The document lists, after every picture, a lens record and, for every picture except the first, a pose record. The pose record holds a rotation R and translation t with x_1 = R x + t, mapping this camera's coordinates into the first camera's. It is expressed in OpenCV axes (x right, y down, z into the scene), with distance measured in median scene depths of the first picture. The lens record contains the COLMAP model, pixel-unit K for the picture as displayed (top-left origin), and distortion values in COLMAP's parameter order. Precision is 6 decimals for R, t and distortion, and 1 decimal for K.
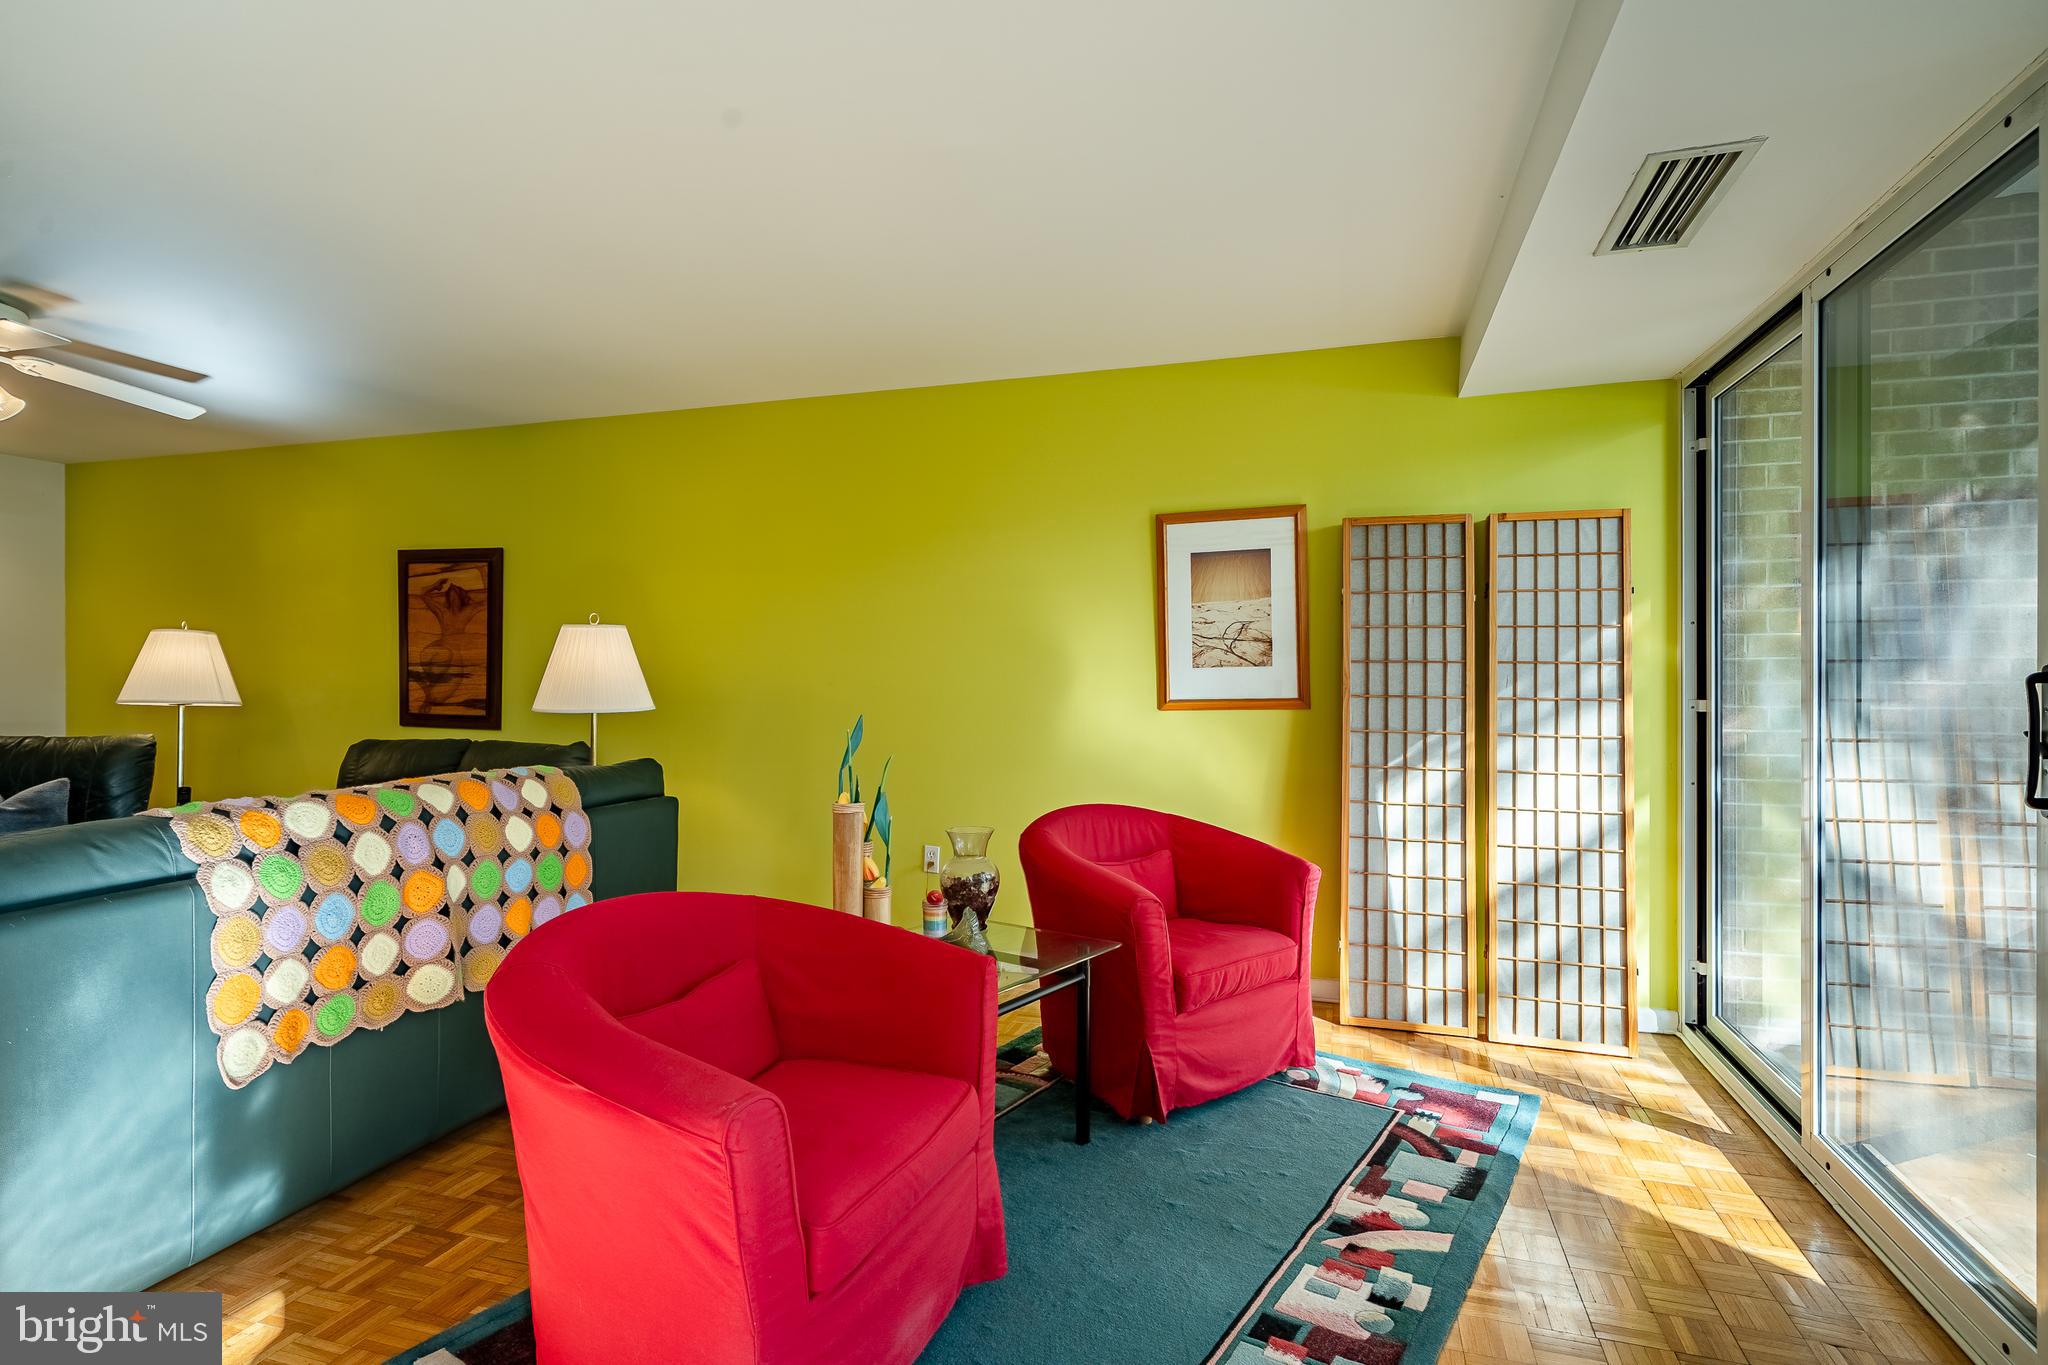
lens RADIAL K [[1025.7, 0, 1021.2], [0, 1025.7, 677.7], [0, 0, 1]] dist [-0.001106, -0.001438]
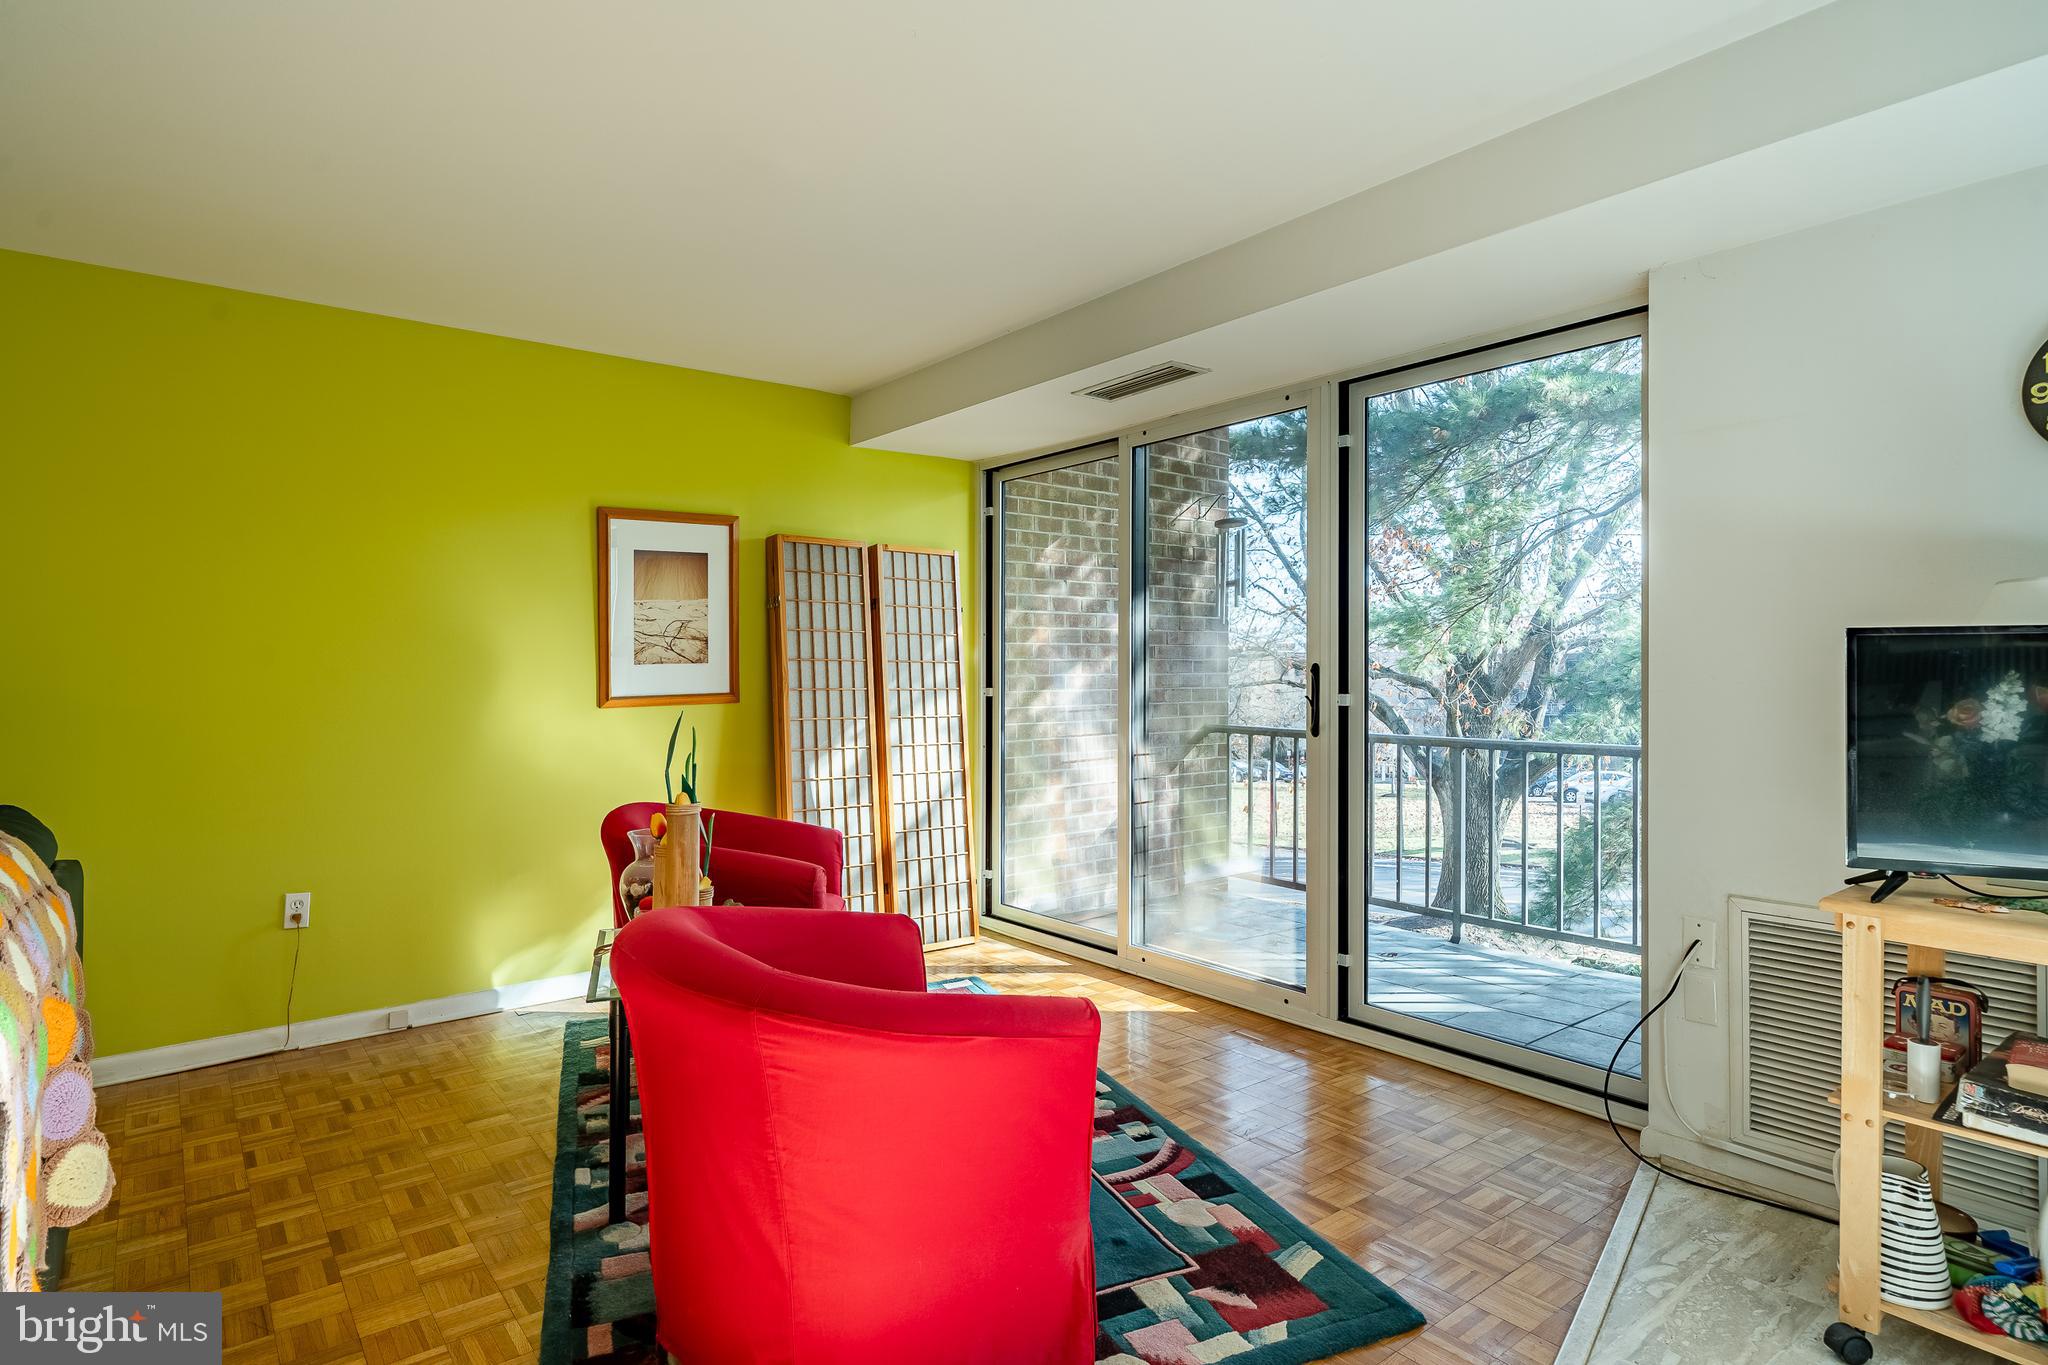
lens RADIAL K [[1072.0, 0, 987.2], [0, 1072.0, 670.3], [0, 0, 1]] dist [-0.000079, 0.000077]
pose [[0.570379, -0.000565, 0.821382, -0.557784], [0.006539, 0.999971, -0.003853, 0.002518], [-0.821356, 0.007568, 0.570366, 0.135295]]
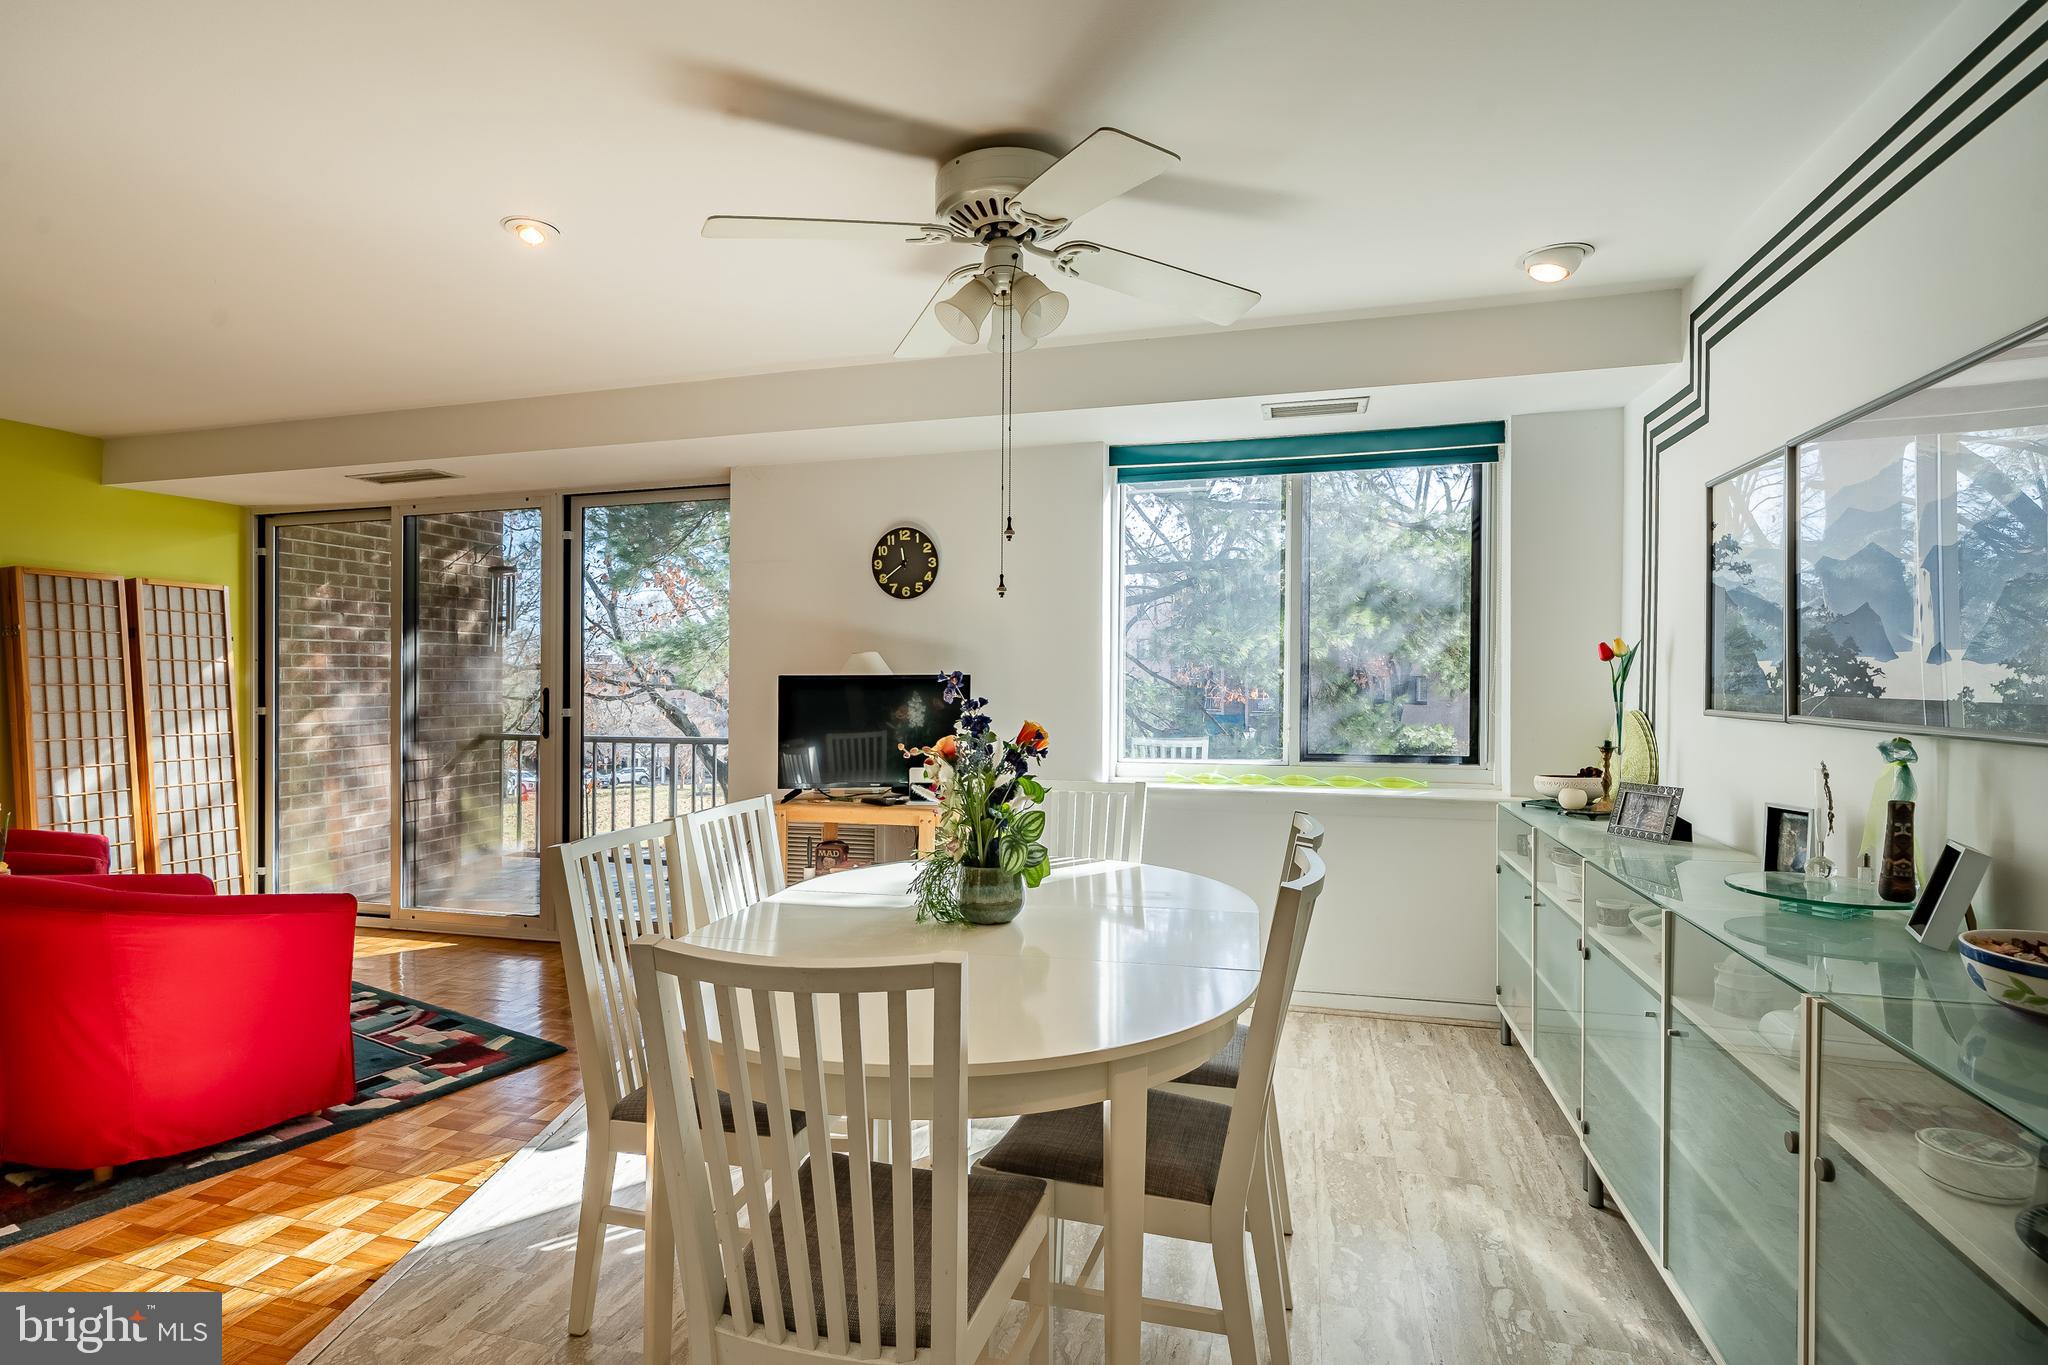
lens RADIAL K [[1025.7, 0, 1021.2], [0, 1025.7, 677.7], [0, 0, 1]] dist [-0.001106, -0.001438]
pose [[-0.043904, -0.000744, 0.999035, -0.988172], [0.008798, 0.999961, 0.001132, -0.015976], [-0.998997, 0.008840, -0.043895, -0.136047]]
